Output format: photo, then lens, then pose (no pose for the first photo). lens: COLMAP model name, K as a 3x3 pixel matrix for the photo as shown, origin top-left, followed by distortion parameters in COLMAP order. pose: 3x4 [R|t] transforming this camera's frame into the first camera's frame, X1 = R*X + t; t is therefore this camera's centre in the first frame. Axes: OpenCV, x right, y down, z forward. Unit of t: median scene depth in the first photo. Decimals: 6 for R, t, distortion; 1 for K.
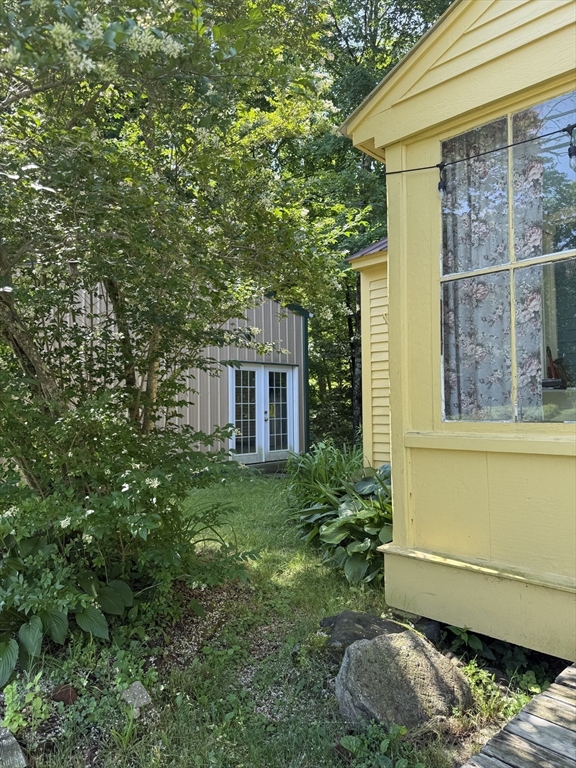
lens RADIAL K [[548.1, 0, 284.8], [0, 548.1, 390.5], [0, 0, 1]] dist [0.083478, -0.112424]
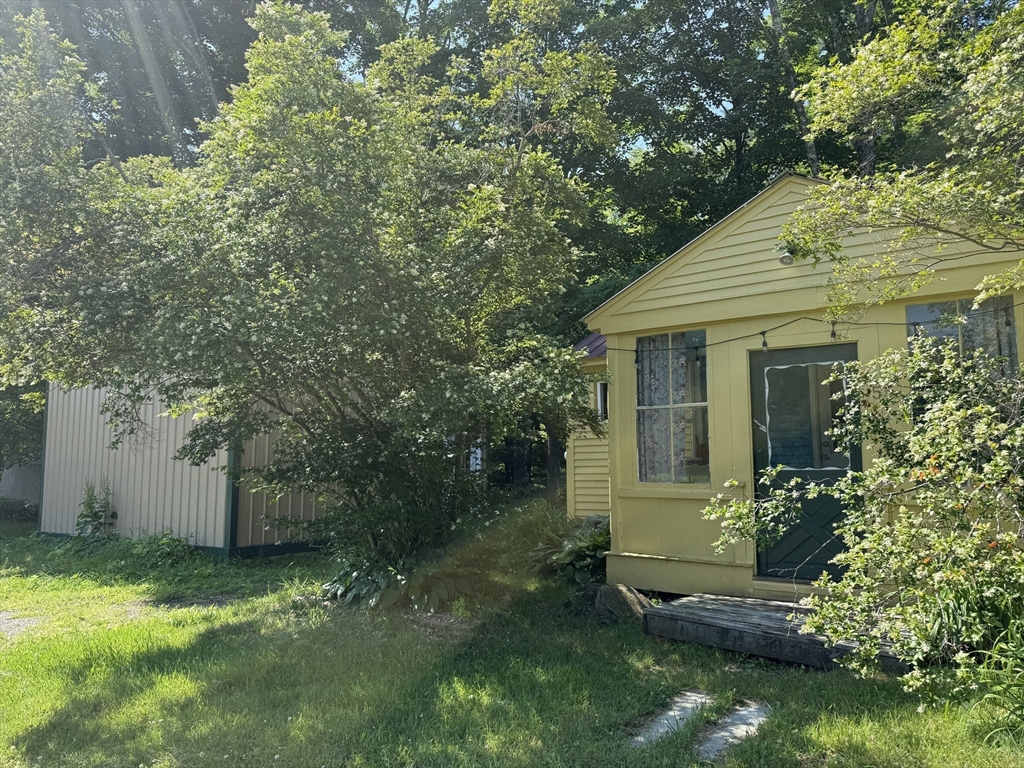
lens RADIAL K [[730.8, 0, 506.6], [0, 730.8, 382.7], [0, 0, 1]] dist [0.083478, -0.112424]
pose [[0.987269, 0.028716, 0.156444, -0.564169], [-0.014177, 0.995540, -0.093265, -0.045710], [-0.158425, 0.089860, 0.983274, -1.440750]]
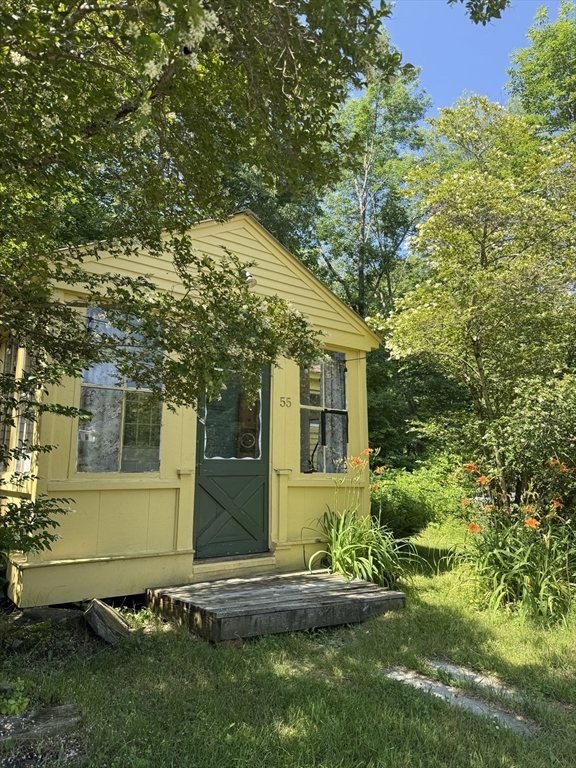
lens RADIAL K [[548.1, 0, 299.4], [0, 548.1, 371.6], [0, 0, 1]] dist [0.083478, -0.112424]
pose [[0.123257, 0.191612, 0.973700, -1.238346], [-0.035840, 0.981402, -0.188591, 0.047589], [-0.991727, -0.011653, 0.127832, 0.152201]]
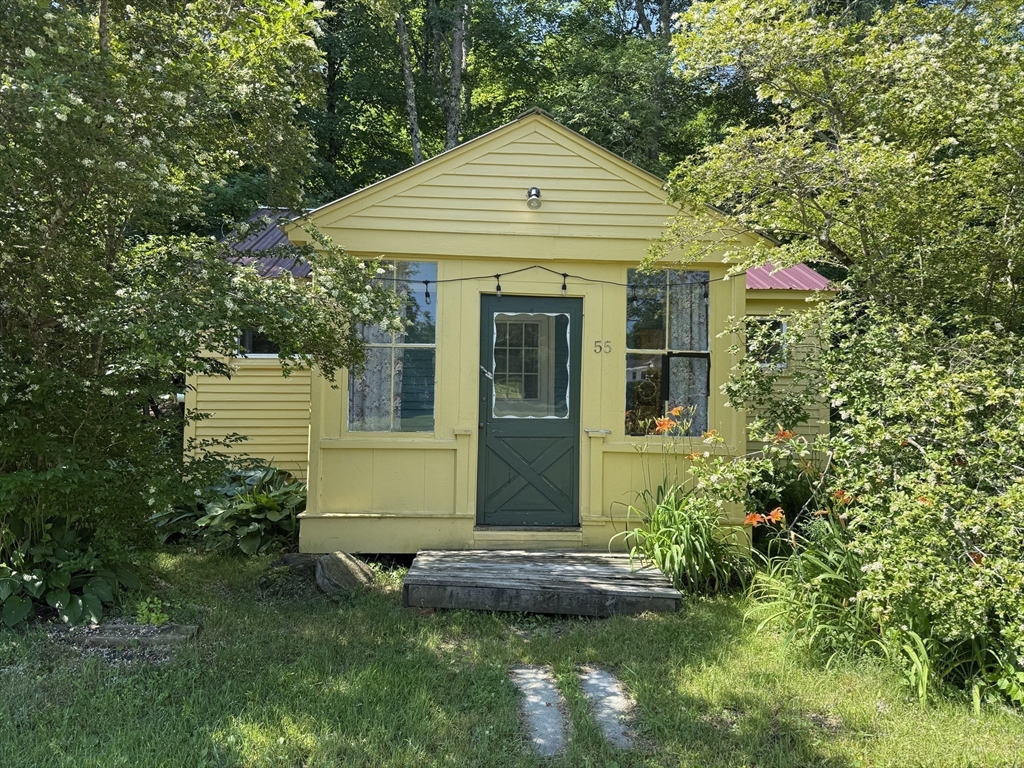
lens RADIAL K [[730.8, 0, 518.1], [0, 730.8, 384.4], [0, 0, 1]] dist [0.083478, -0.112424]
pose [[0.665274, 0.050153, 0.744913, -0.993360], [-0.045364, 0.998613, -0.026719, -0.047379], [-0.745220, -0.016017, 0.666627, -0.819588]]
